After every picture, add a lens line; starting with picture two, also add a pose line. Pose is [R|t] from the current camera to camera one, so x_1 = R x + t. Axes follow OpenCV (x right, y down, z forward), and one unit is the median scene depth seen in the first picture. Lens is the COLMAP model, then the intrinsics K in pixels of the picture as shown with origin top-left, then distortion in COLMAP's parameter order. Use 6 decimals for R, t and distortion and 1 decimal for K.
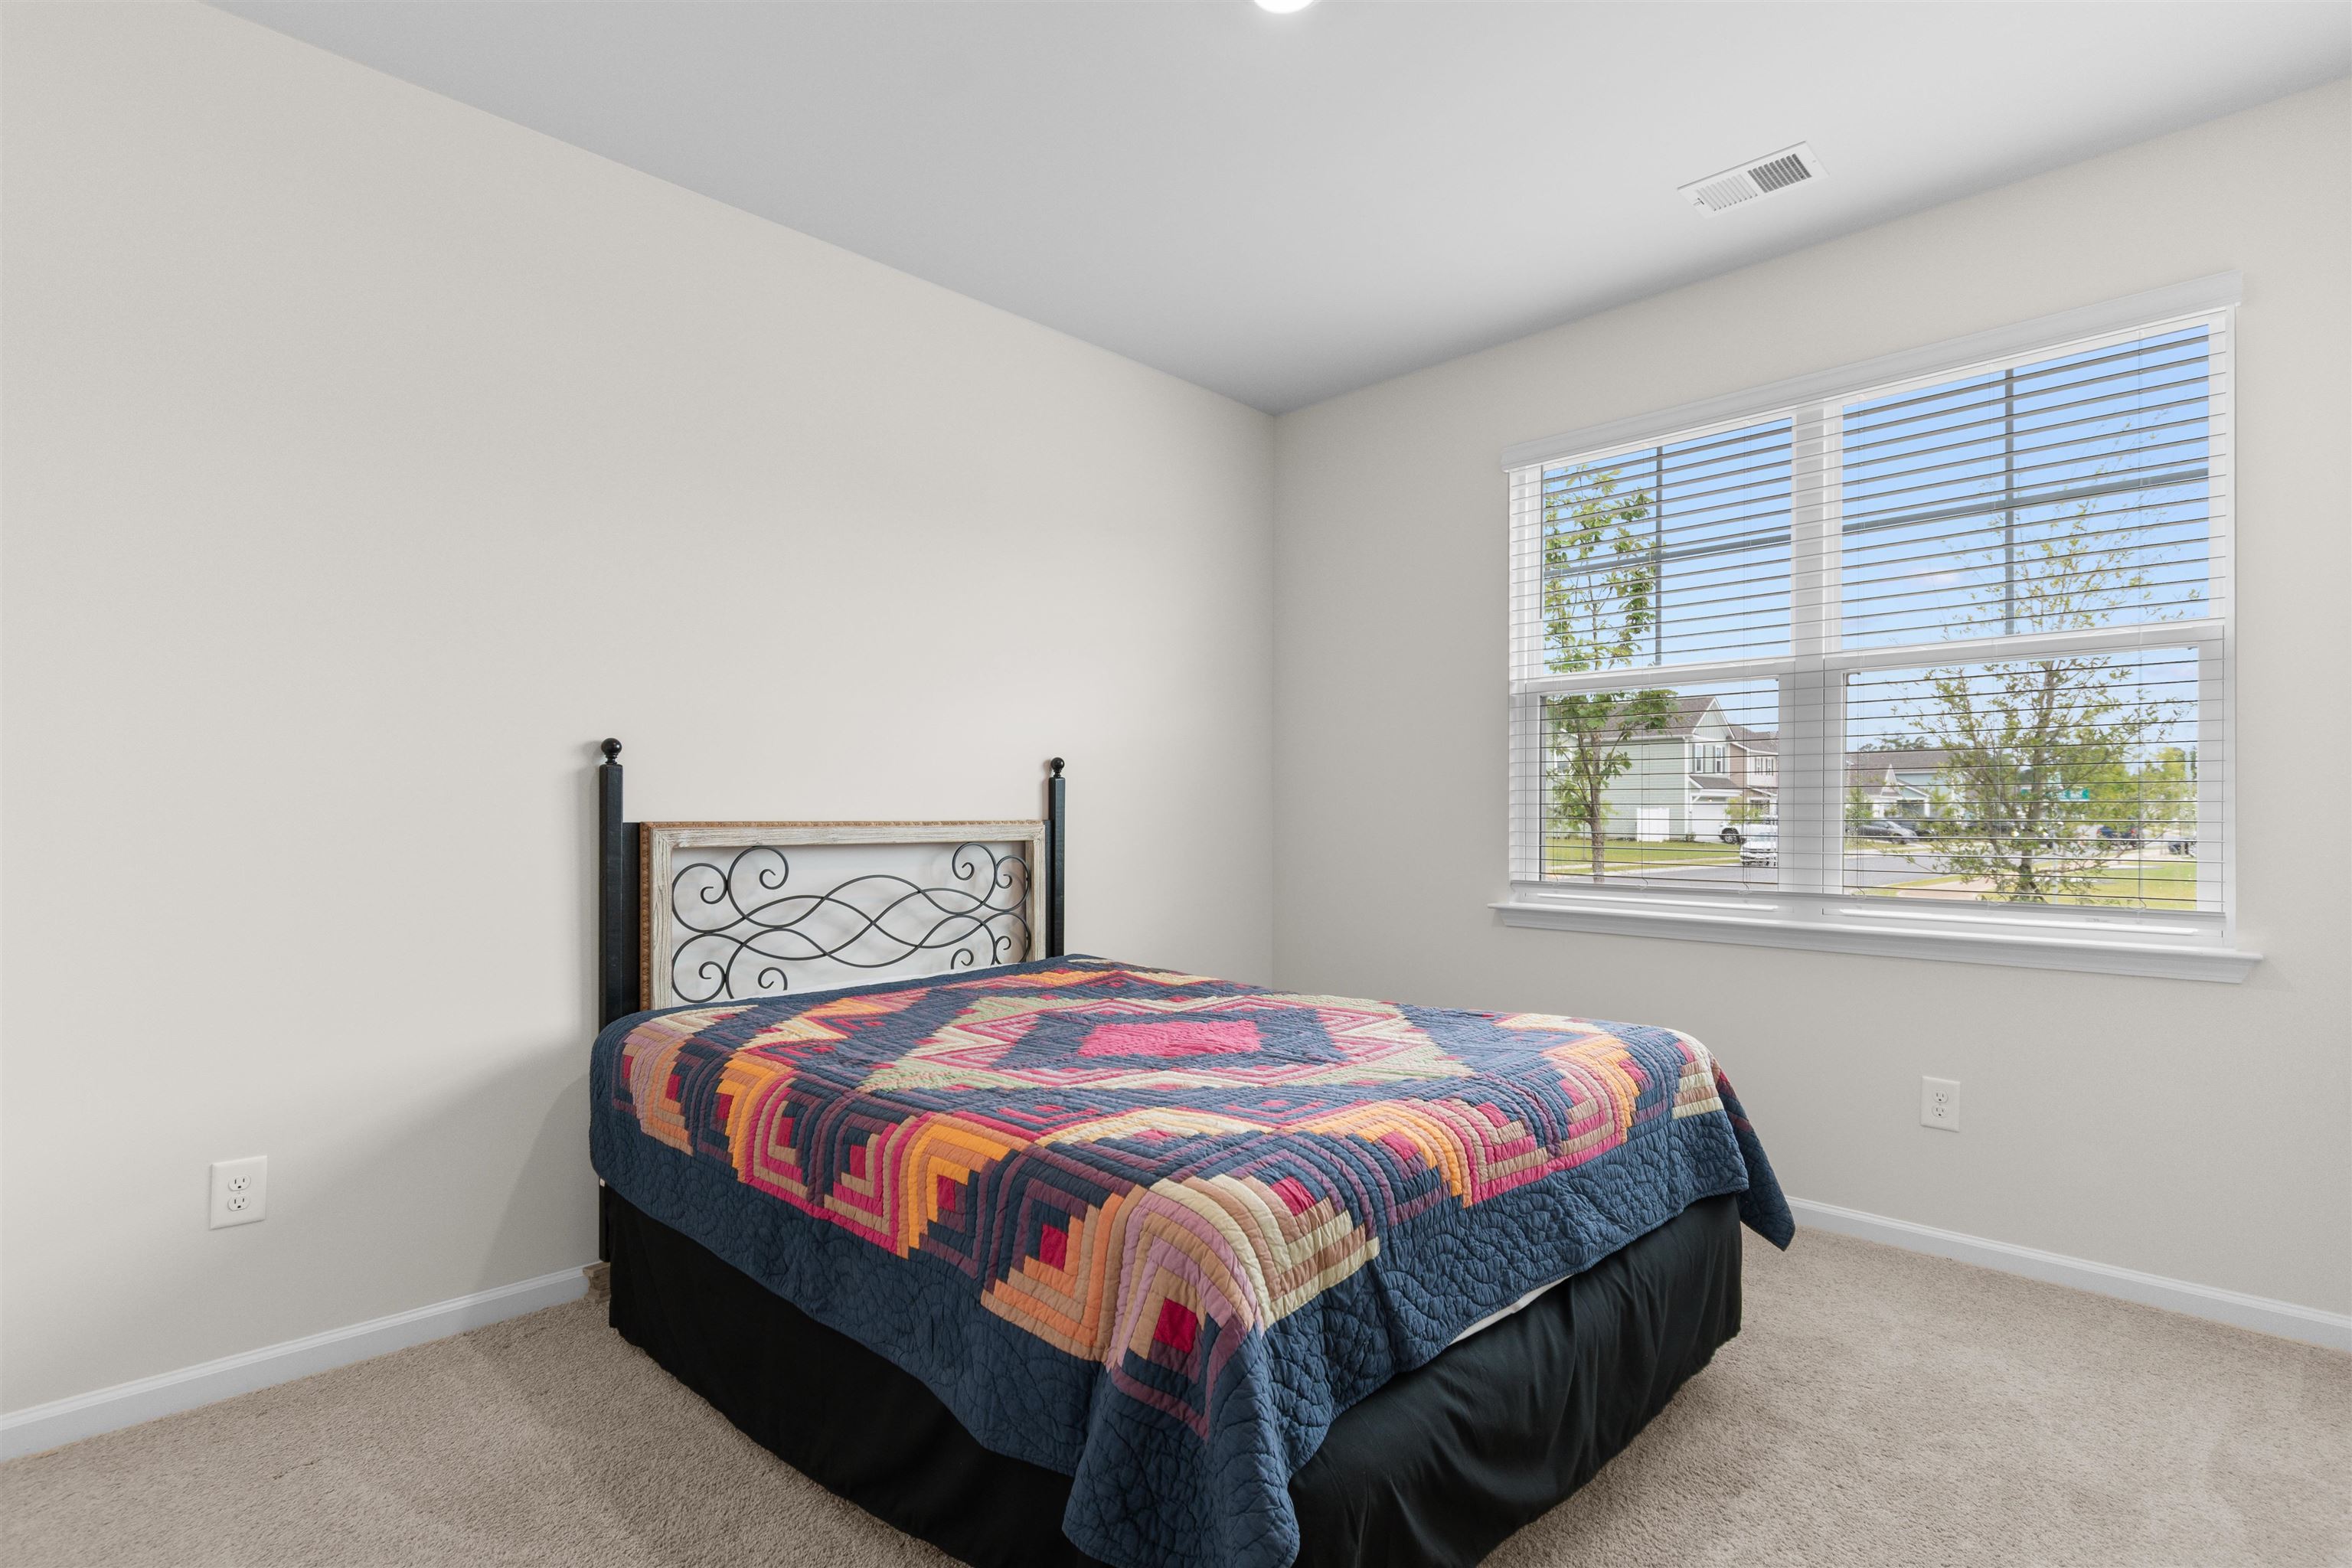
lens RADIAL K [[1111.6, 0, 1179.7], [0, 1111.6, 793.2], [0, 0, 1]] dist [0.002449, -0.000983]
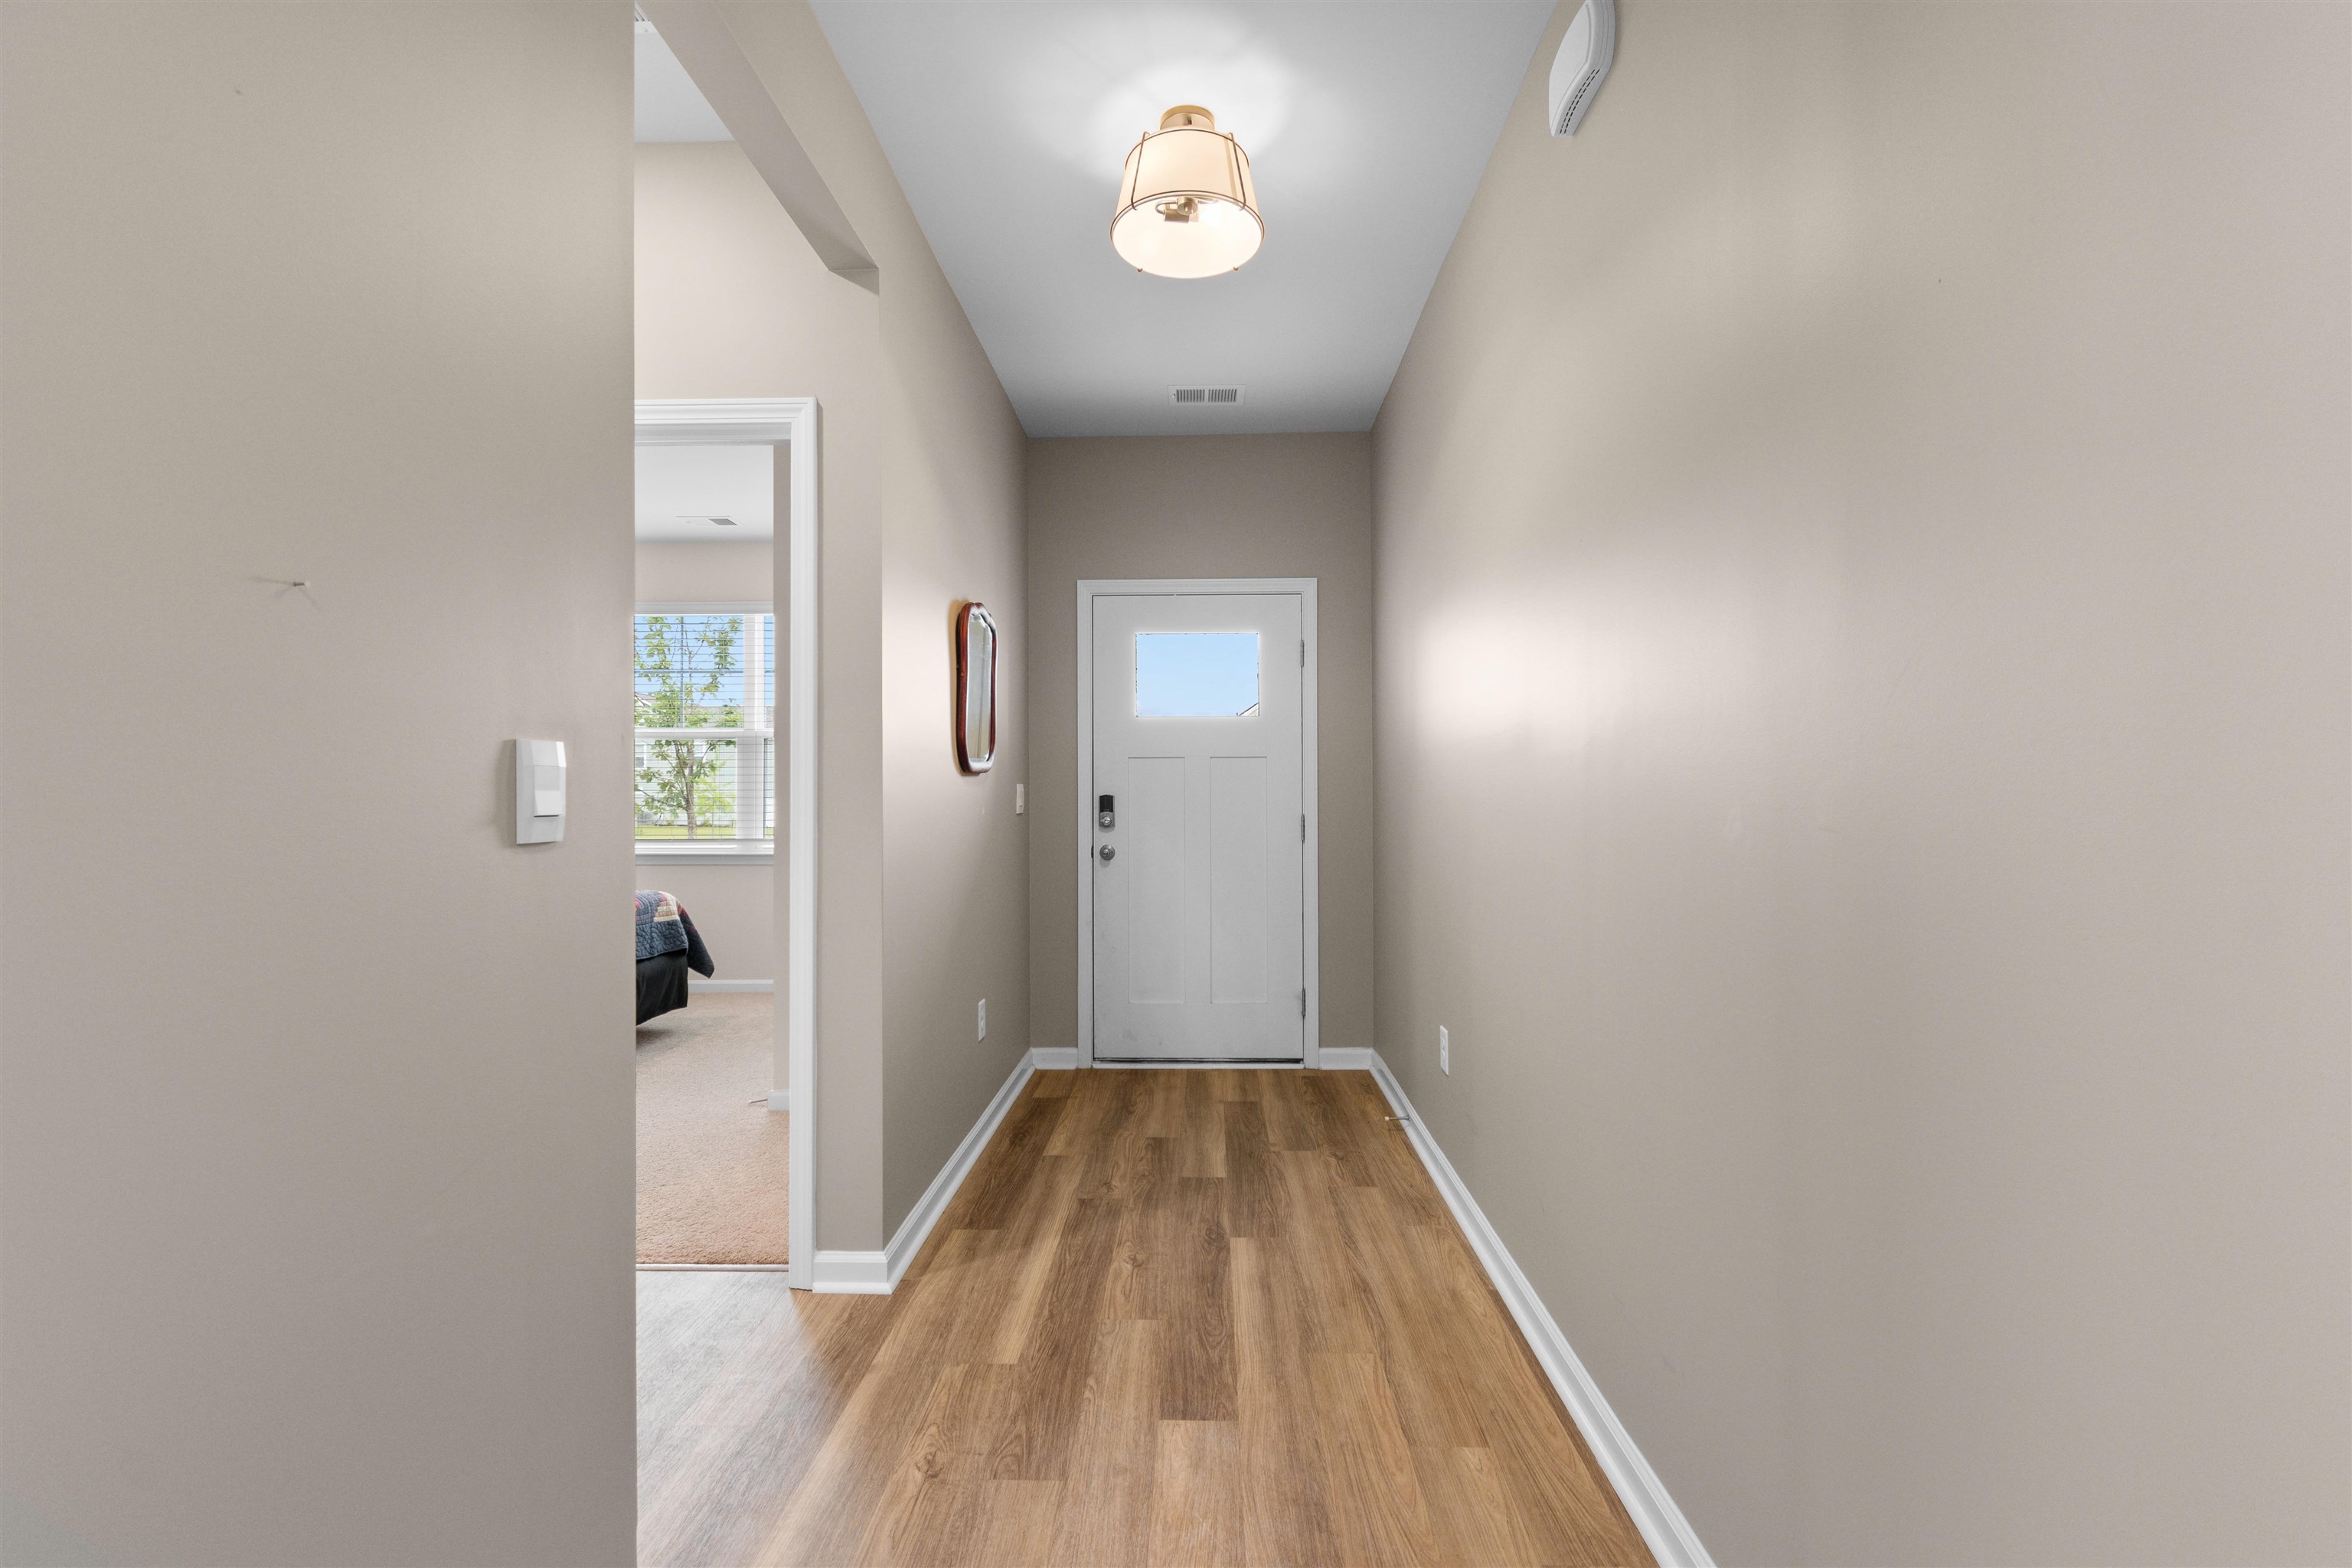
lens RADIAL K [[1036.8, 0, 1176.0], [0, 1036.8, 784.0], [0, 0, 1]] dist [-0.001107, -0.000061]
pose [[0.726976, -0.001647, 0.686661, -0.299830], [0.000790, 0.999998, 0.001563, -0.028938], [-0.686663, -0.000594, 0.726976, -1.433576]]
